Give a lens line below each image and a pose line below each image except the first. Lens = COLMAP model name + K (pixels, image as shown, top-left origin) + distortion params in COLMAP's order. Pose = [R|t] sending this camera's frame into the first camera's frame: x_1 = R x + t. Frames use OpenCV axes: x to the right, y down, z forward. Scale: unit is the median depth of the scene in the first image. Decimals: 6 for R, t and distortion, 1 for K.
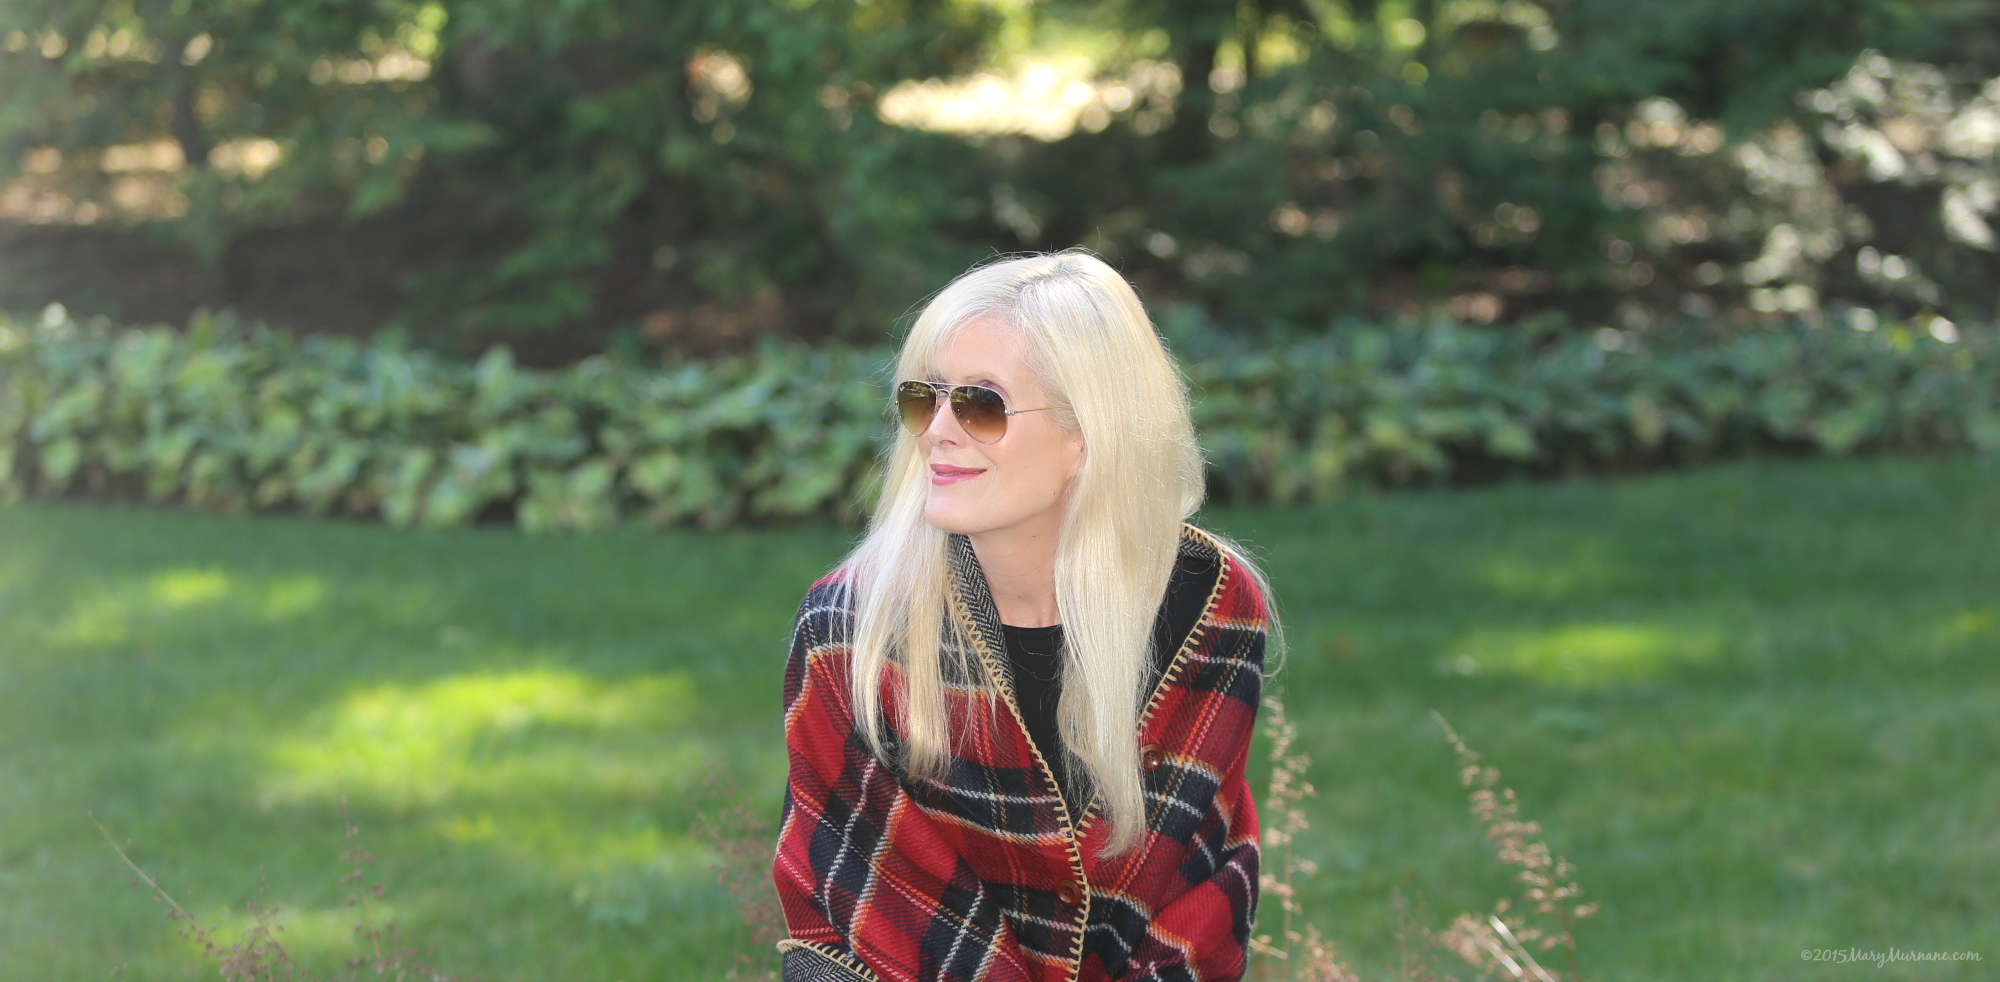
lens RADIAL K [[5576.3, 0, 1000.1], [0, 5576.3, 479.2], [0, 0, 1]] dist [0.206700, 0.000000]
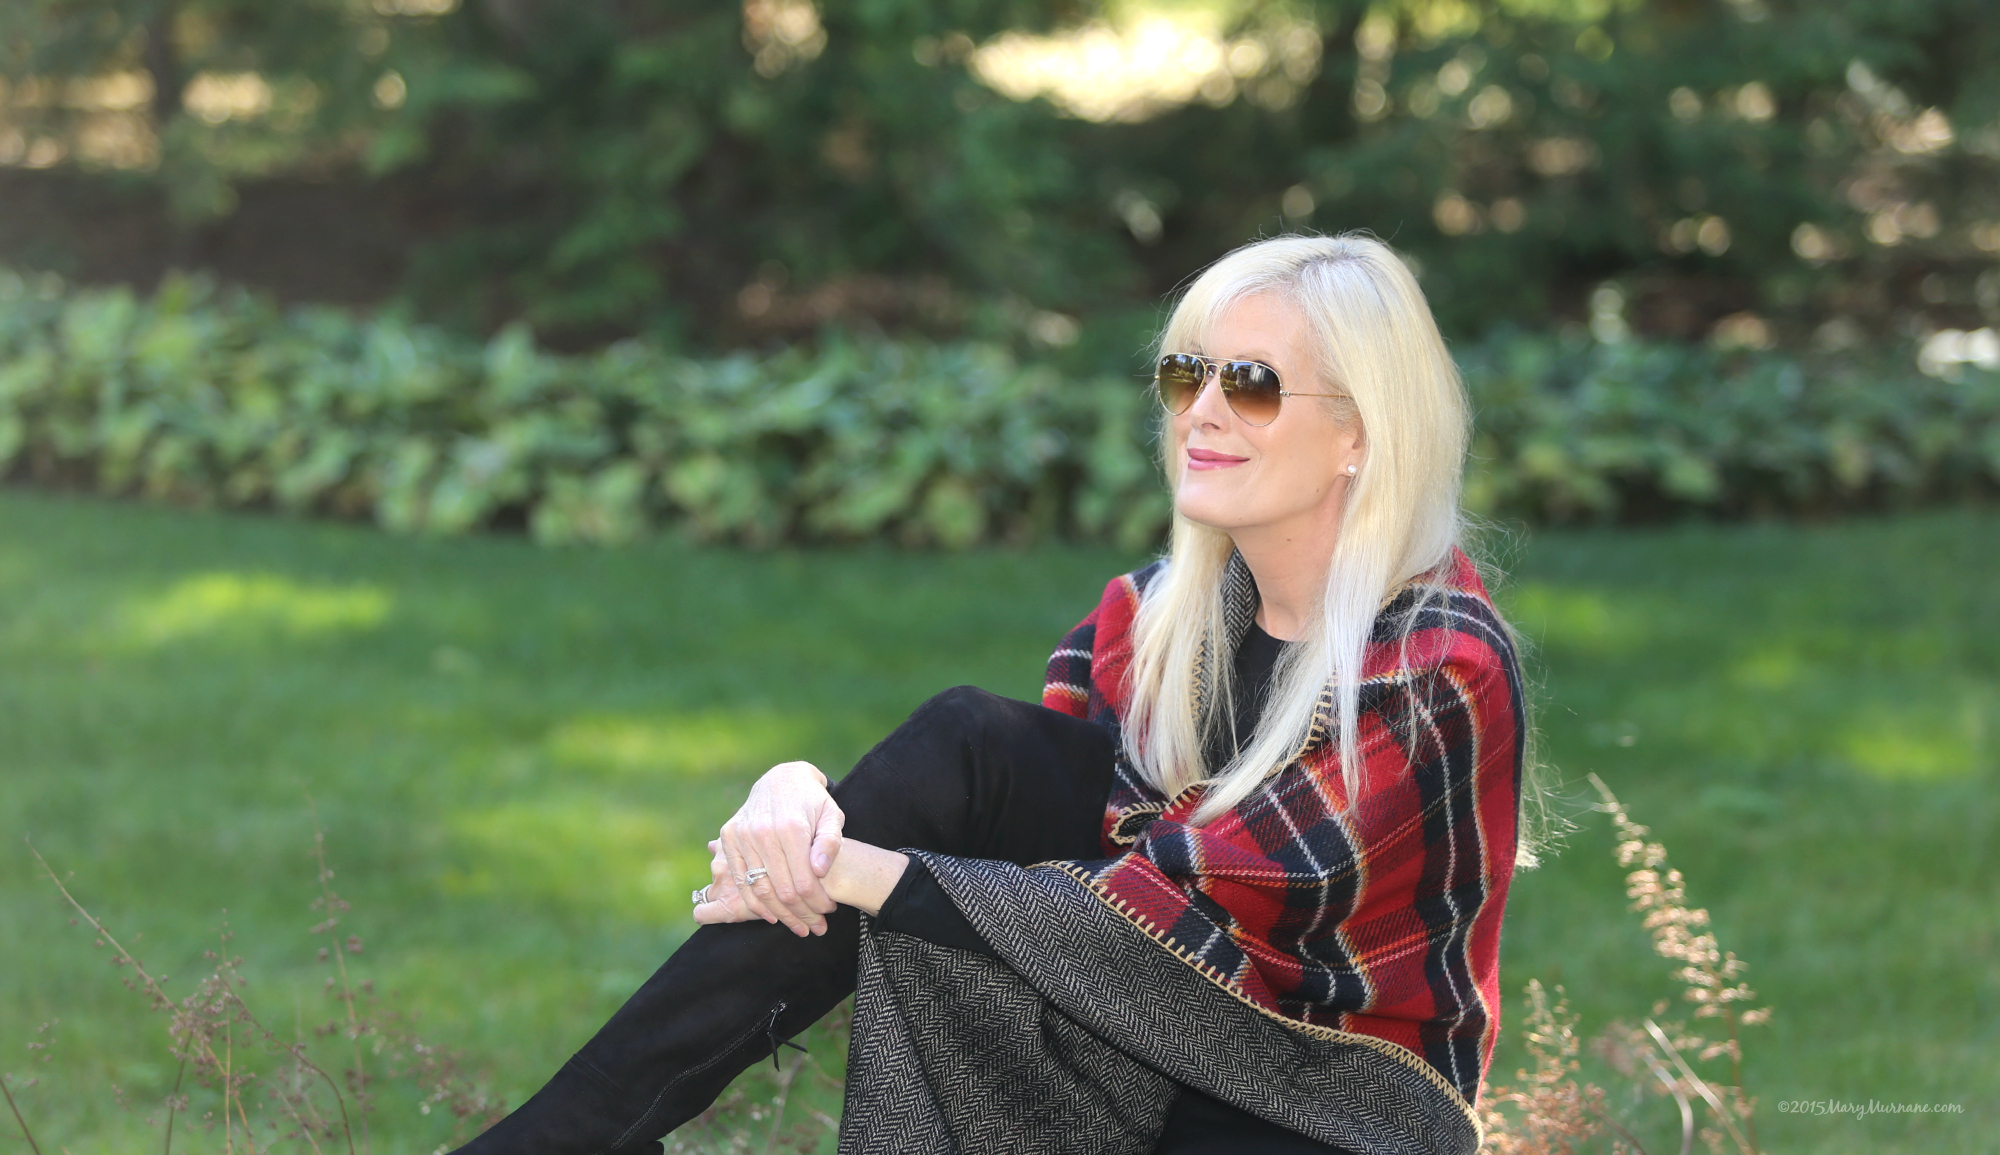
lens RADIAL K [[5480.6, 0, 981.1], [0, 5480.6, 588.0], [0, 0, 1]] dist [0.253885, 0.000000]
pose [[0.998480, 0.037744, -0.040158, 0.017558], [-0.036723, 0.998990, 0.025875, -0.007910], [0.041095, -0.024361, 0.998858, 0.150208]]
